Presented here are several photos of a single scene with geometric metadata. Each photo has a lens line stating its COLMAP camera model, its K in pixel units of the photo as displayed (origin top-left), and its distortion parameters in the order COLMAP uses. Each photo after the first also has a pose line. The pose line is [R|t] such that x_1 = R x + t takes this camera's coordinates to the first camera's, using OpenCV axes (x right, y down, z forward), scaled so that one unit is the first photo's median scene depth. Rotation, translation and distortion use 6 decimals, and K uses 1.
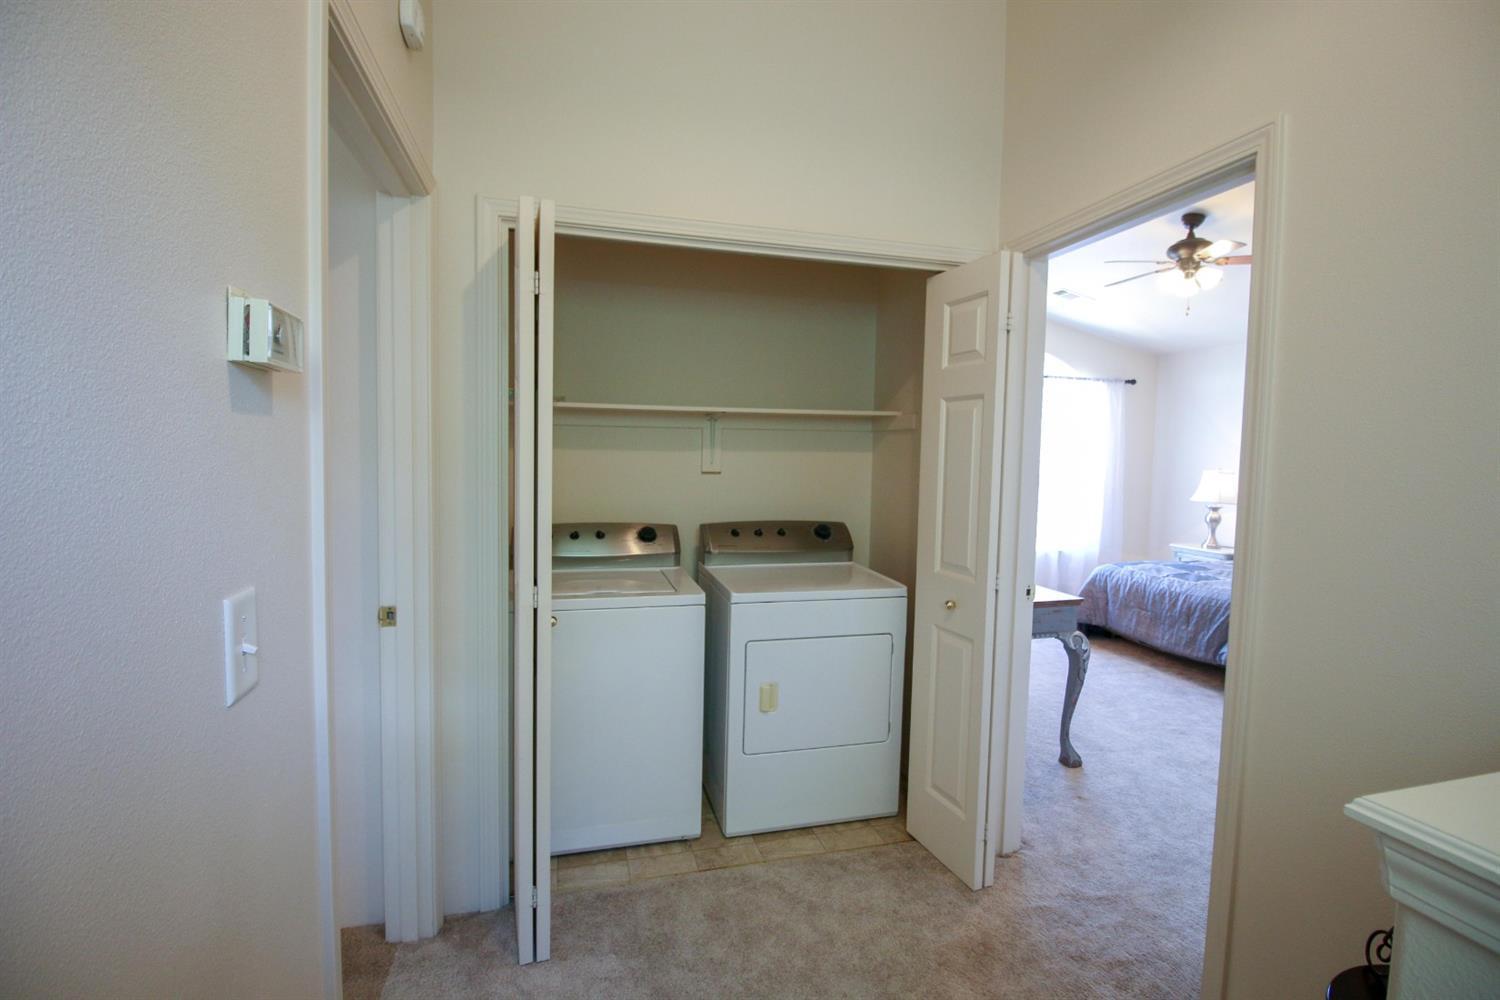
lens RADIAL K [[689.8, 0, 753.8], [0, 689.8, 495.8], [0, 0, 1]] dist [-0.011105, -0.000191]
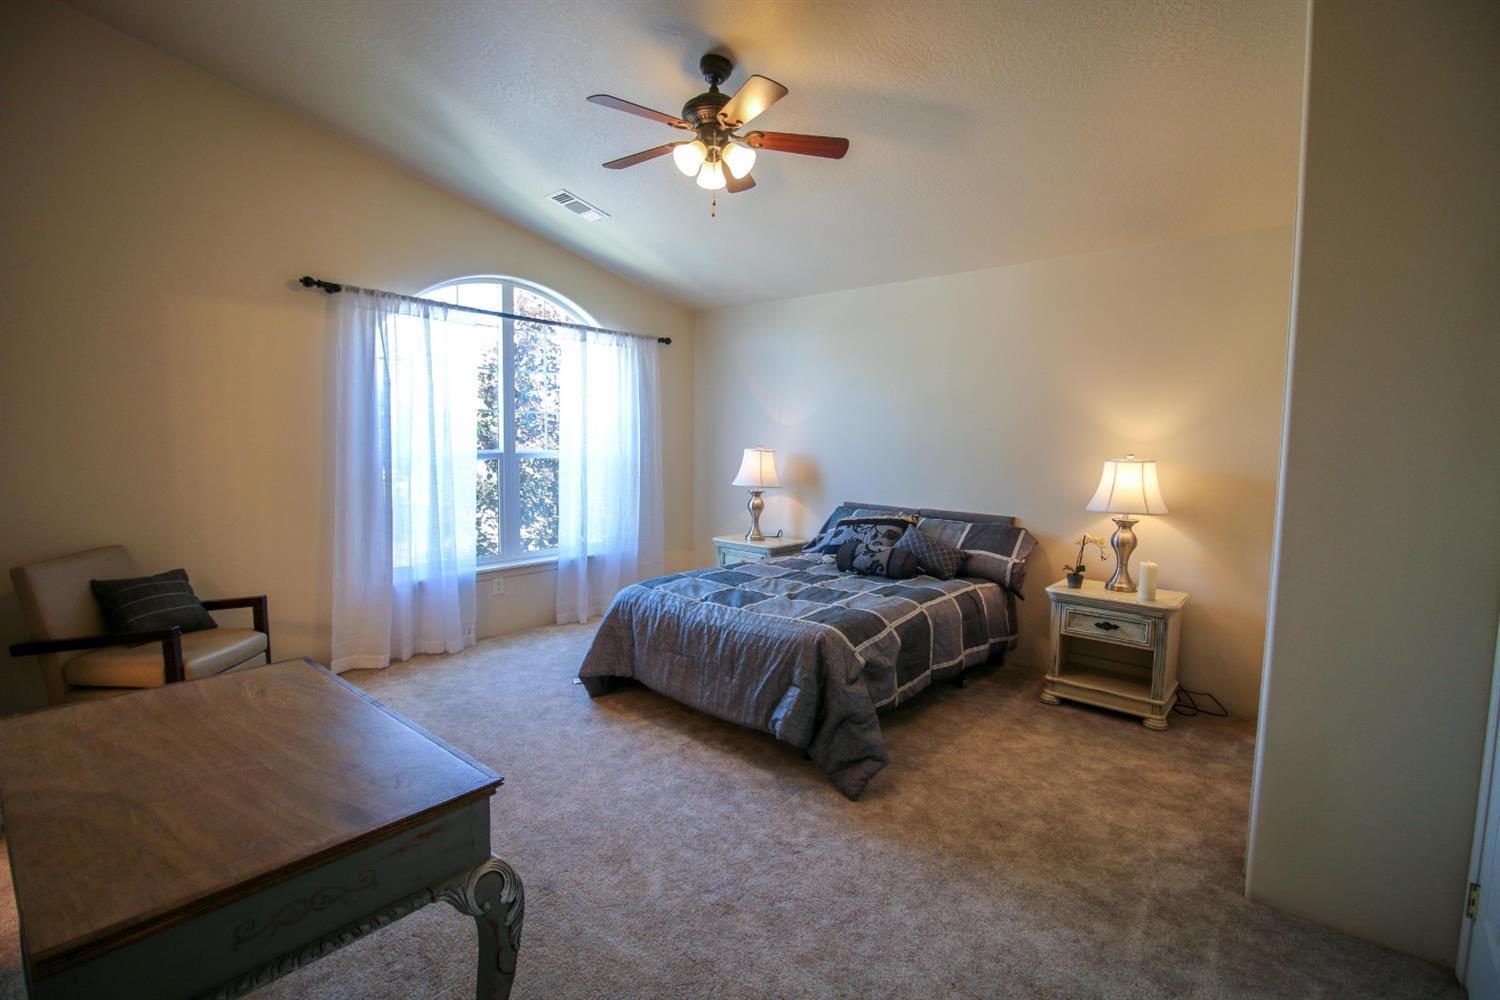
lens RADIAL K [[689.8, 0, 750.1], [0, 689.8, 498.2], [0, 0, 1]] dist [-0.011105, -0.000191]
pose [[0.833283, -0.055213, 0.550083, 0.258589], [0.036628, 0.998328, 0.044719, -0.019042], [-0.551632, -0.017115, 0.833912, 0.388889]]
